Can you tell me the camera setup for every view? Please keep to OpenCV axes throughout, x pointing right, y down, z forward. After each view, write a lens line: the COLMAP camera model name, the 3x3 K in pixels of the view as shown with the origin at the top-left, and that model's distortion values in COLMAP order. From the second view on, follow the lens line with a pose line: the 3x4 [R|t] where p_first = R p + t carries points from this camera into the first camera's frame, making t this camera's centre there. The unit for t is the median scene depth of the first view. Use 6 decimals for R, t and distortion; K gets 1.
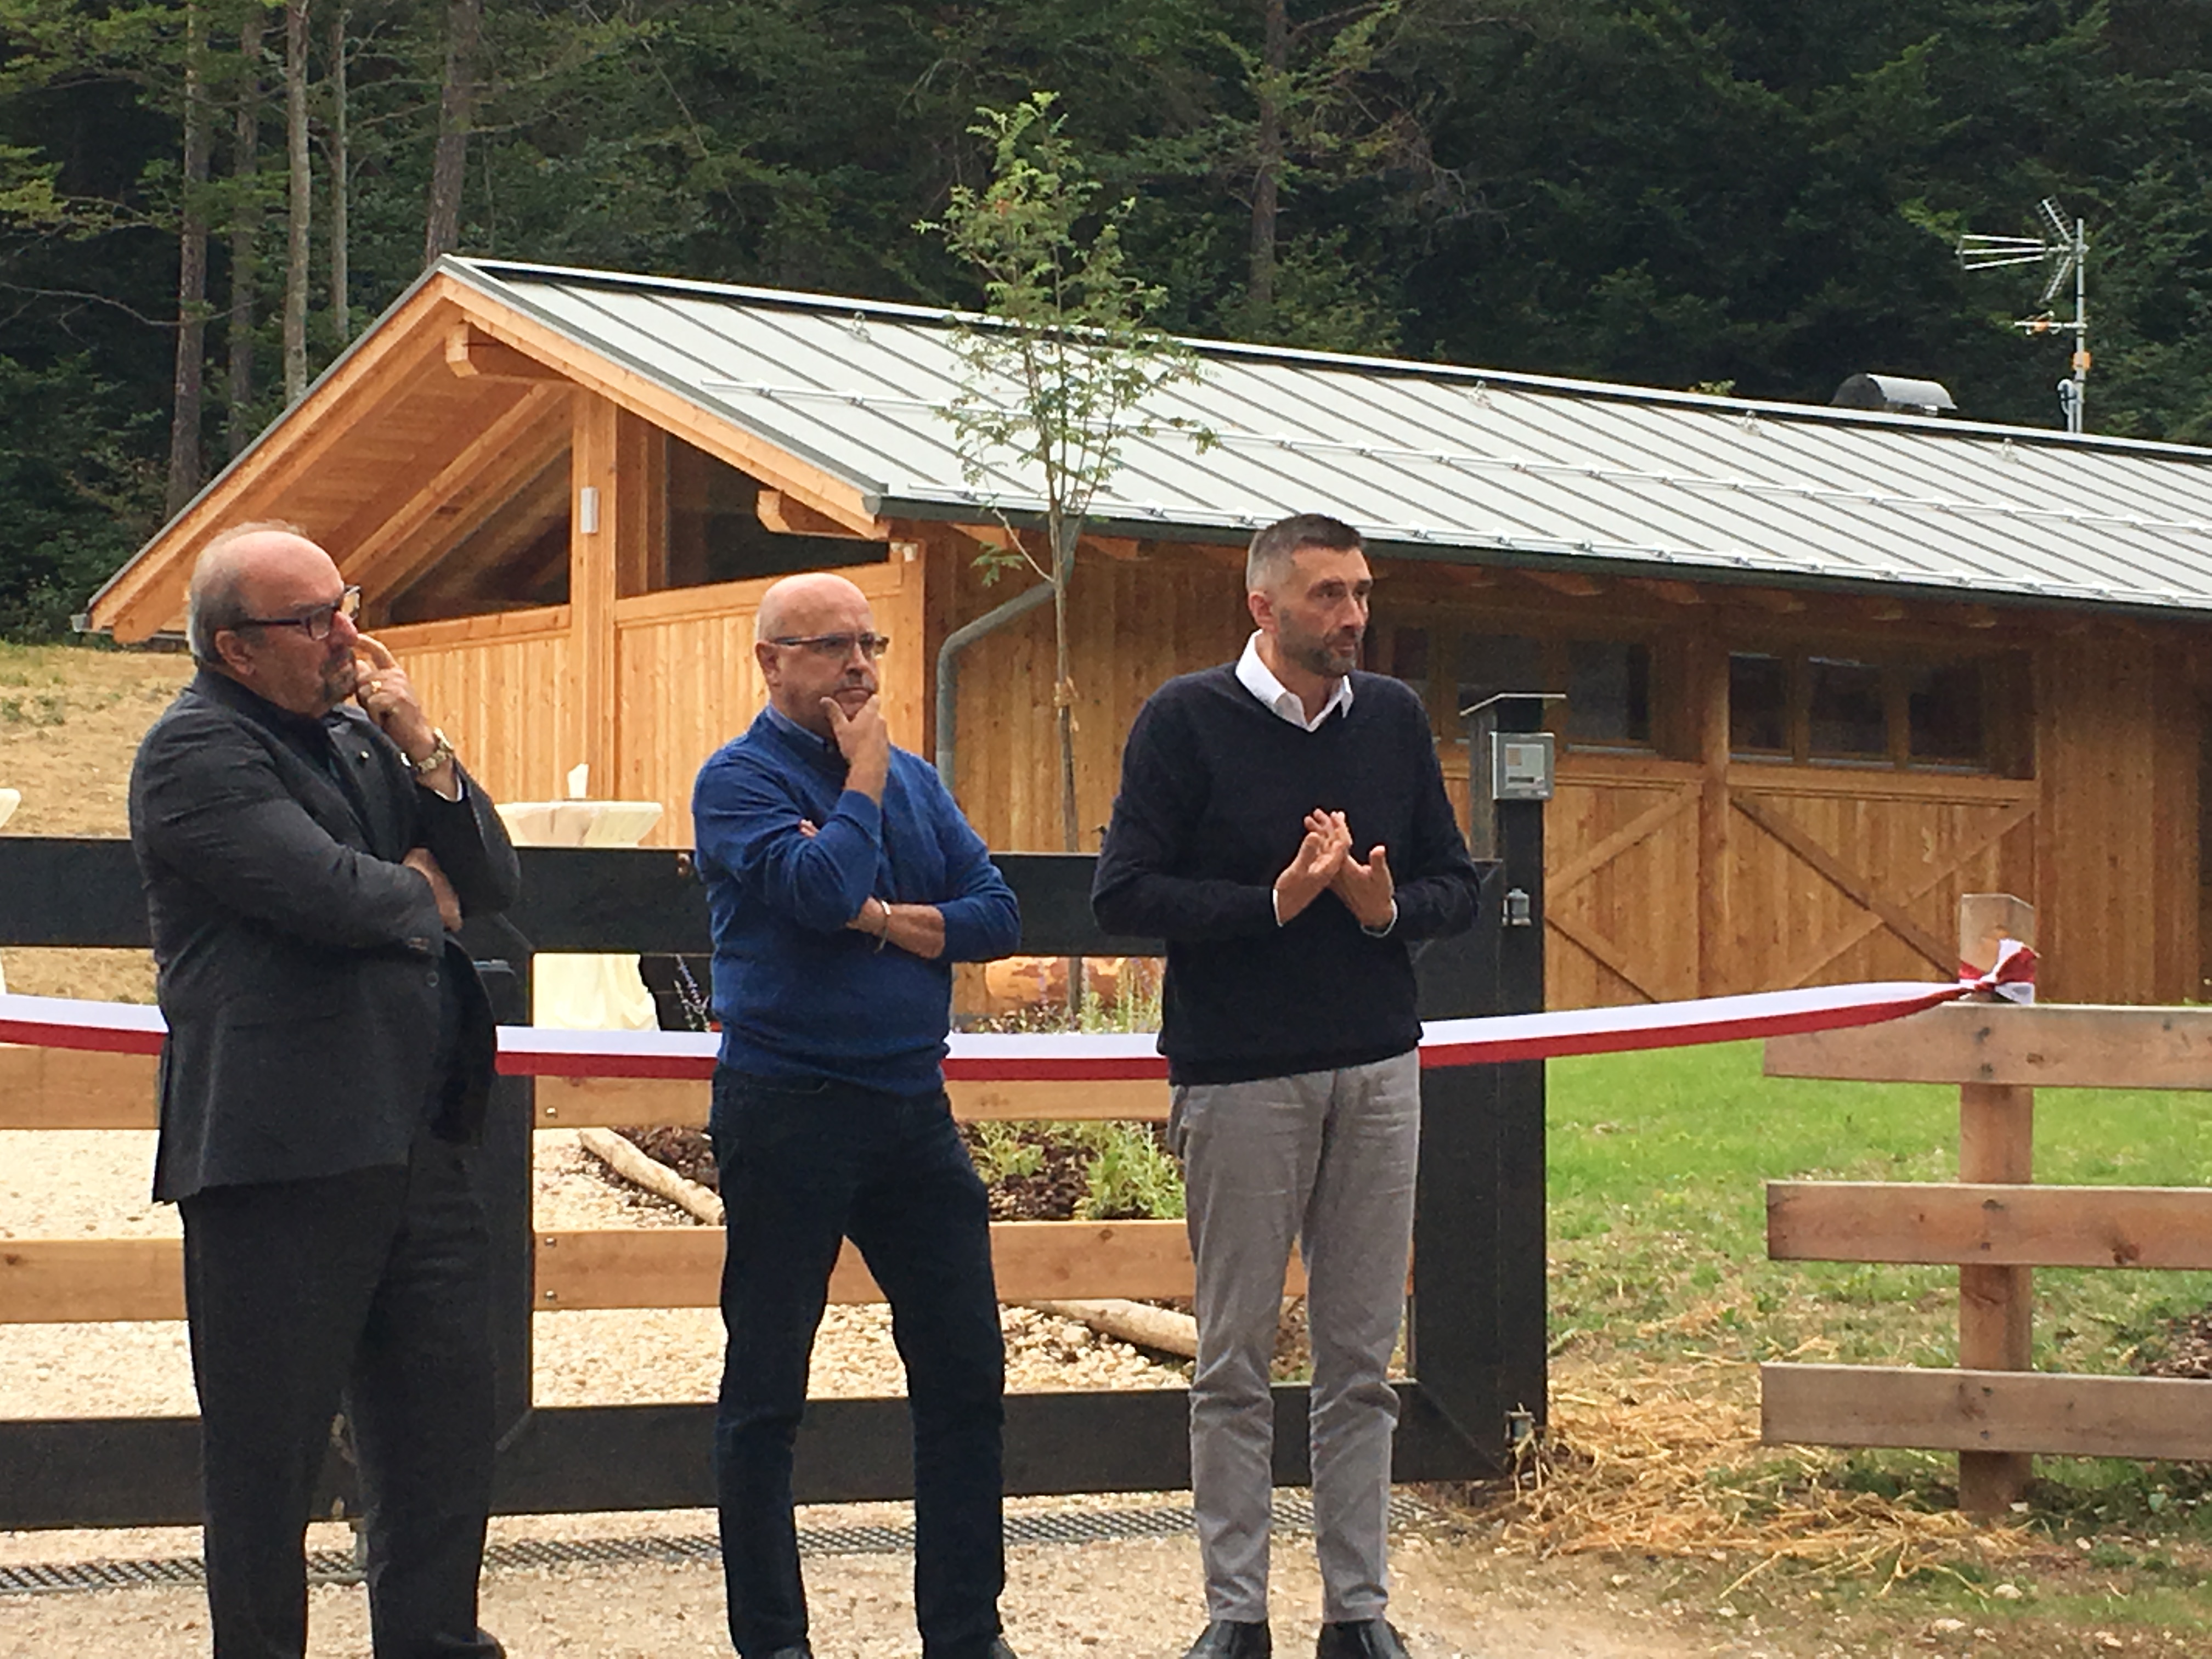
lens RADIAL K [[5275.3, 0, 1105.0], [0, 5275.3, 827.9], [0, 0, 1]] dist [0.037812, 0.000000]
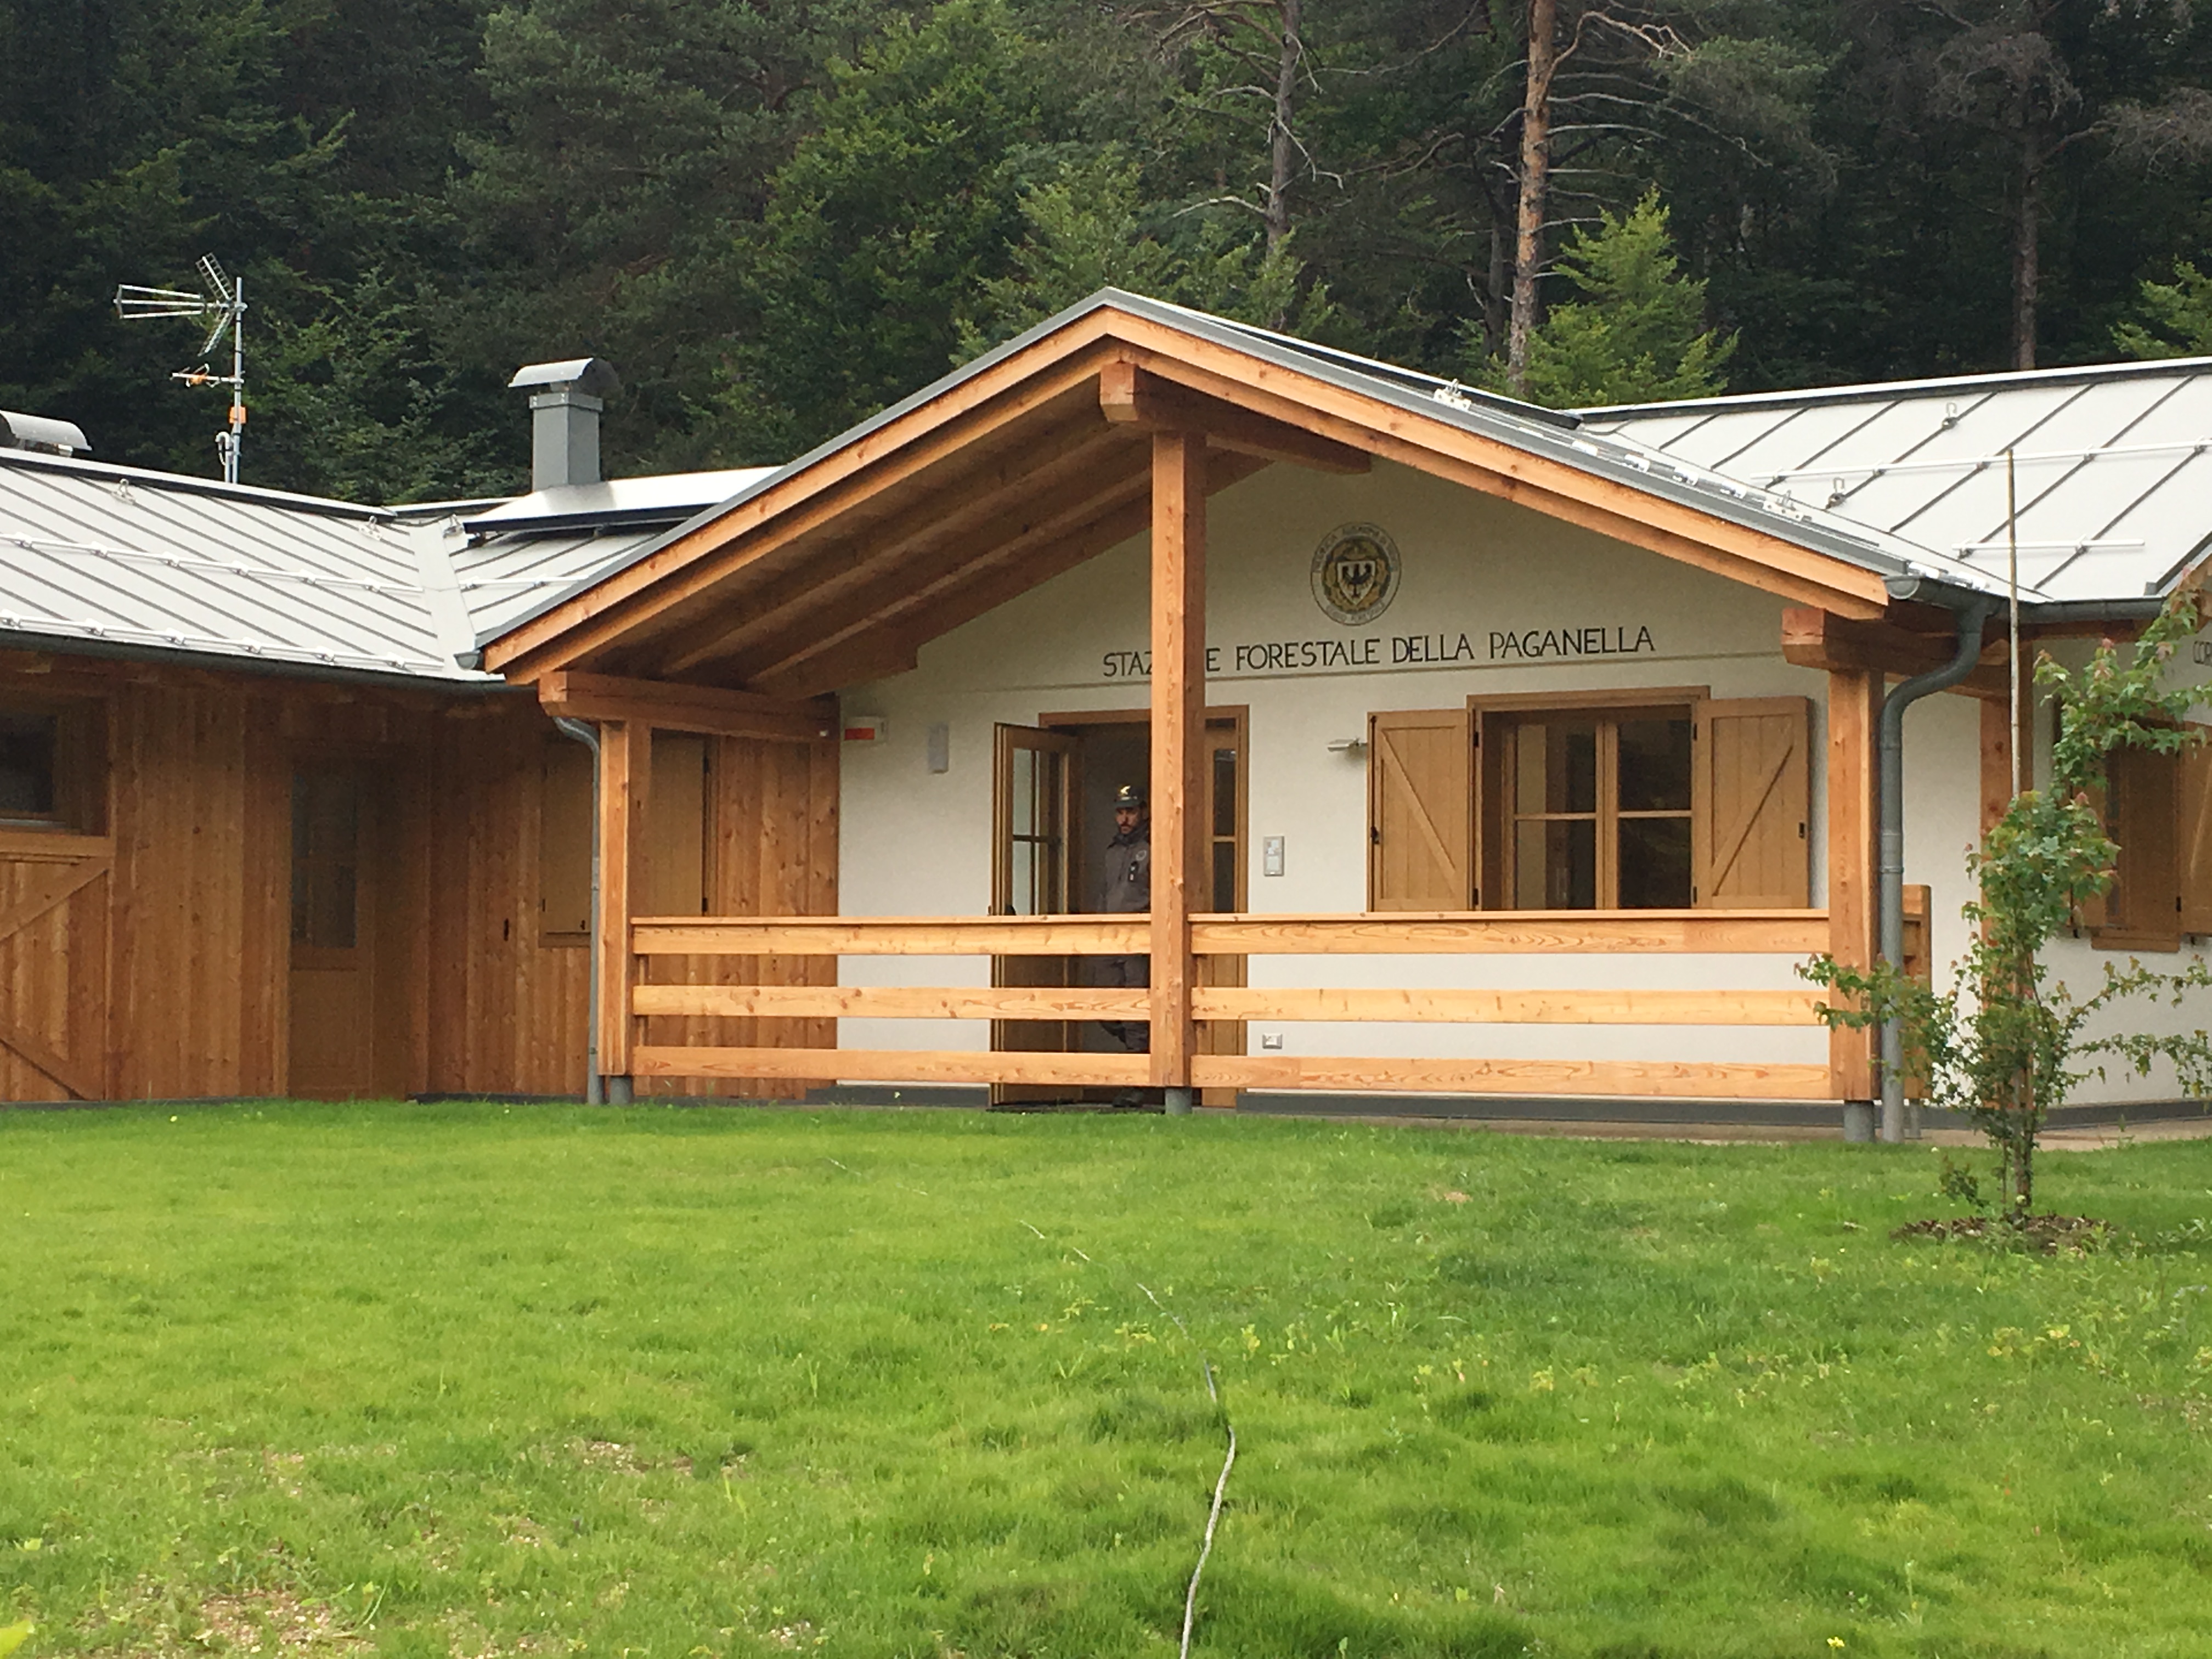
lens RADIAL K [[3891.1, 0, 1103.7], [0, 3891.1, 829.2], [0, 0, 1]] dist [-0.024088, 0.000000]
pose [[0.935804, 0.018346, 0.352042, 0.076725], [-0.020479, 0.999788, 0.002338, -0.012163], [-0.351925, -0.009398, 0.935981, 0.224228]]
